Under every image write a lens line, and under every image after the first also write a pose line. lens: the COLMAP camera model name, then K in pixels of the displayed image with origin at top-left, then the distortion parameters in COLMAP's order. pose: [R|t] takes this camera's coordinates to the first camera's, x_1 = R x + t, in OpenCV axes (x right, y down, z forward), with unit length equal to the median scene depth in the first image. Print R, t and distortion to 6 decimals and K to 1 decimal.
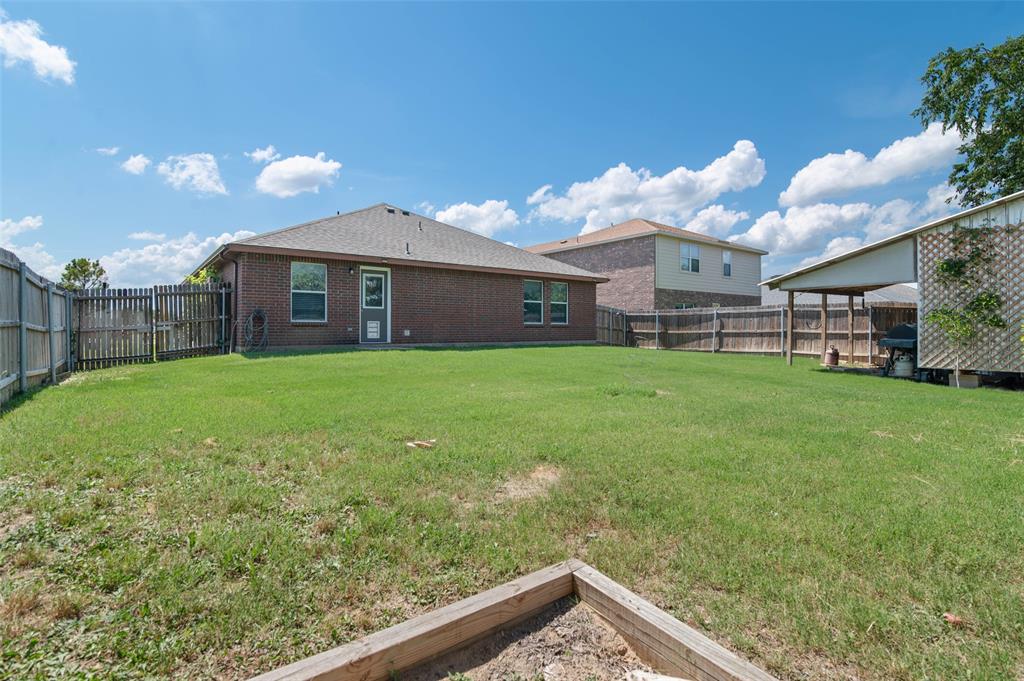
lens RADIAL K [[493.0, 0, 512.1], [0, 493.0, 336.3], [0, 0, 1]] dist [-0.004709, 0.002039]
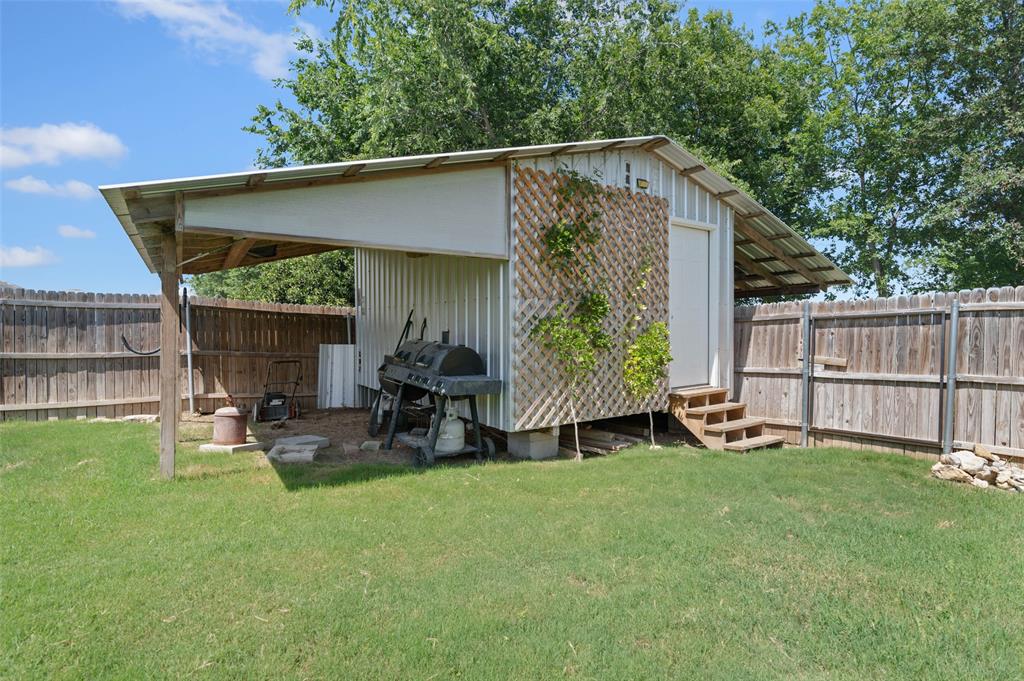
lens RADIAL K [[493.0, 0, 515.3], [0, 493.0, 340.4], [0, 0, 1]] dist [-0.004709, 0.002039]
pose [[0.031259, -0.021679, 0.999276, 0.186080], [0.017928, 0.999616, 0.021125, -0.022655], [-0.999351, 0.017255, 0.031635, 0.551102]]
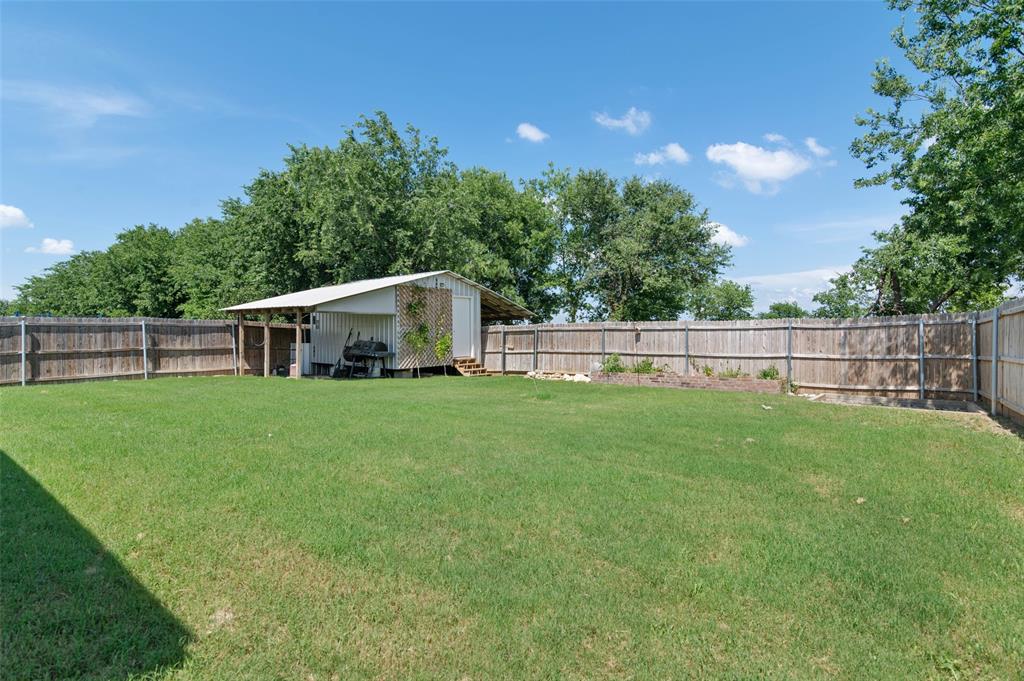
lens RADIAL K [[493.0, 0, 516.2], [0, 493.0, 335.4], [0, 0, 1]] dist [-0.004709, 0.002039]
pose [[-0.257067, -0.009434, 0.966347, -0.438503], [0.017164, 0.999750, 0.014326, -0.033965], [-0.966241, 0.020269, -0.256841, 0.582190]]
